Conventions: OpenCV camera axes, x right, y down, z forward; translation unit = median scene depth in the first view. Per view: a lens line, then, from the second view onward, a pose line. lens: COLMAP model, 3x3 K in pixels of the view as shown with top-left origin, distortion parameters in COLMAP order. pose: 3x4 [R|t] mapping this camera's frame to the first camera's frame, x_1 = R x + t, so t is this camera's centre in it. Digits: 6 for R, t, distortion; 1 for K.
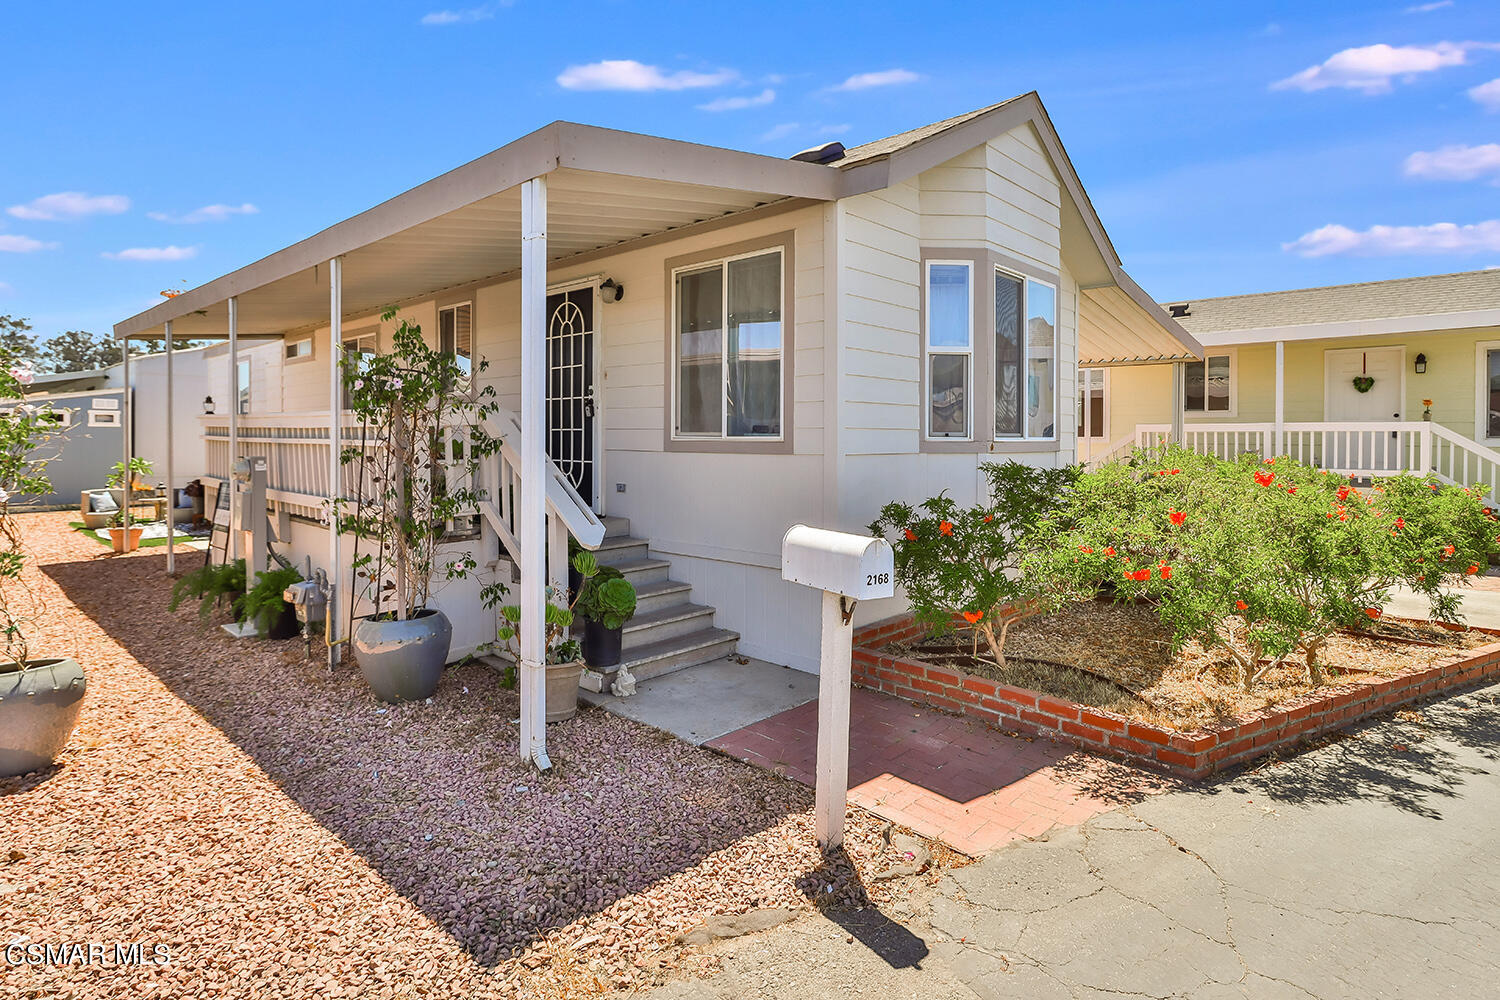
lens RADIAL K [[793.8, 0, 756.5], [0, 793.8, 439.2], [0, 0, 1]] dist [-0.003233, -0.001699]
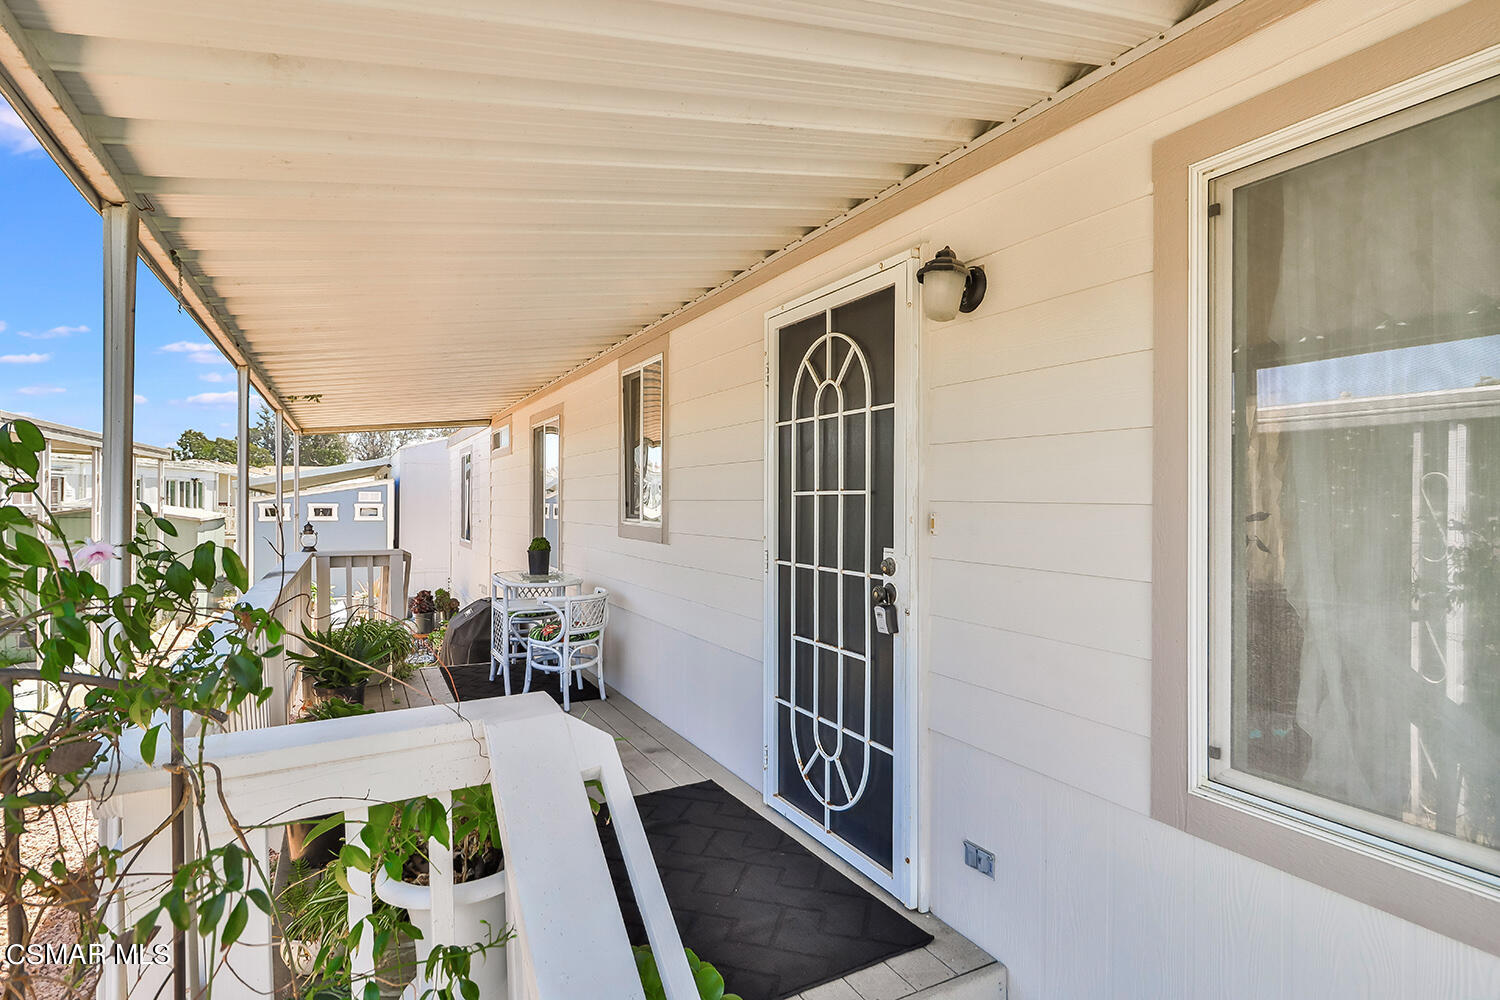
lens RADIAL K [[793.8, 0, 748.3], [0, 793.8, 498.2], [0, 0, 1]] dist [-0.003233, -0.001699]
pose [[0.935775, -0.000984, -0.352598, -0.136539], [-0.000984, 0.999985, -0.005401, -0.087577], [0.352598, 0.005401, 0.935759, 0.615886]]
